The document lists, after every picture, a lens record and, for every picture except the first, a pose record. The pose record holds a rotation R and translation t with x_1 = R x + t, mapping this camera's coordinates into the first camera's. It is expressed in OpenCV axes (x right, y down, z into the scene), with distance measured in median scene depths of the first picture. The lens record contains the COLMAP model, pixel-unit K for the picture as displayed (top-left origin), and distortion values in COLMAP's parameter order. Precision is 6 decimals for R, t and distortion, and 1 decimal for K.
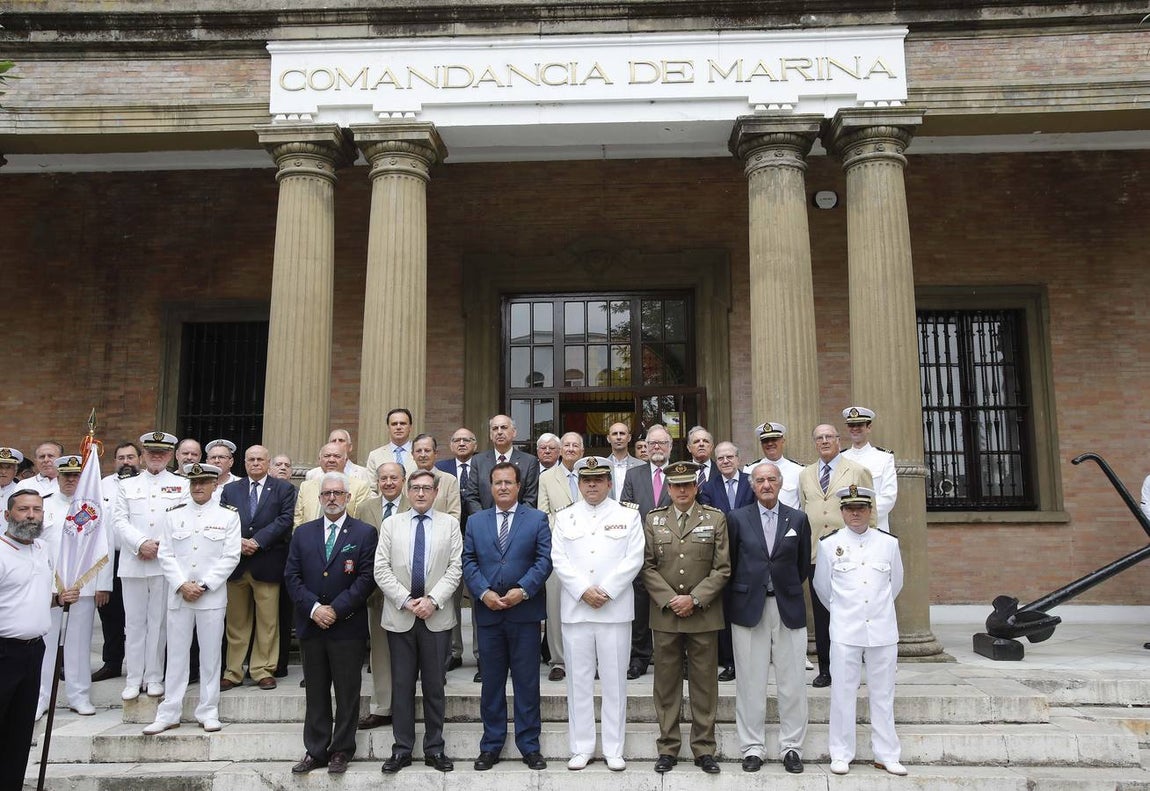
lens RADIAL K [[1082.3, 0, 656.8], [0, 1082.3, 387.0], [0, 0, 1]] dist [-0.045063, 0.092154]
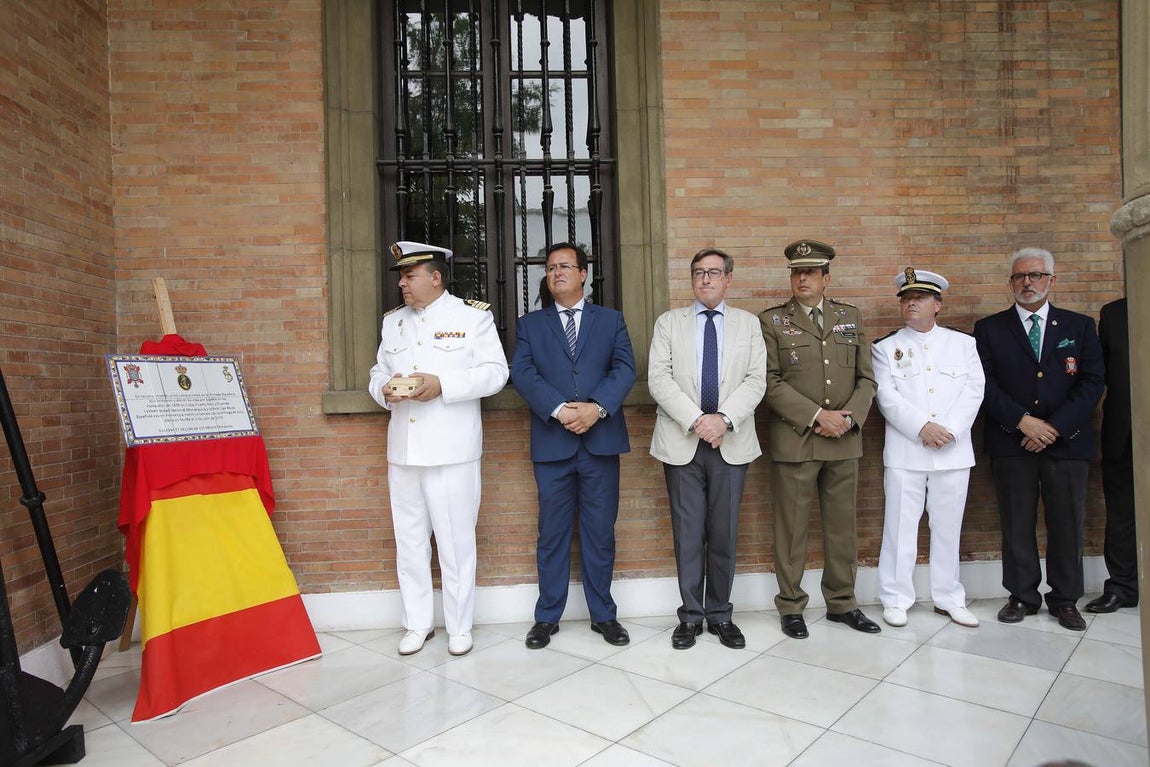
lens RADIAL K [[779.0, 0, 572.2], [0, 779.0, 381.3], [0, 0, 1]] dist [-0.047686, 0.062365]
pose [[0.997441, -0.011541, 0.070553, -0.723672], [-0.001065, 0.984375, 0.176082, 0.065145], [-0.071483, -0.175707, 0.981844, 0.665447]]
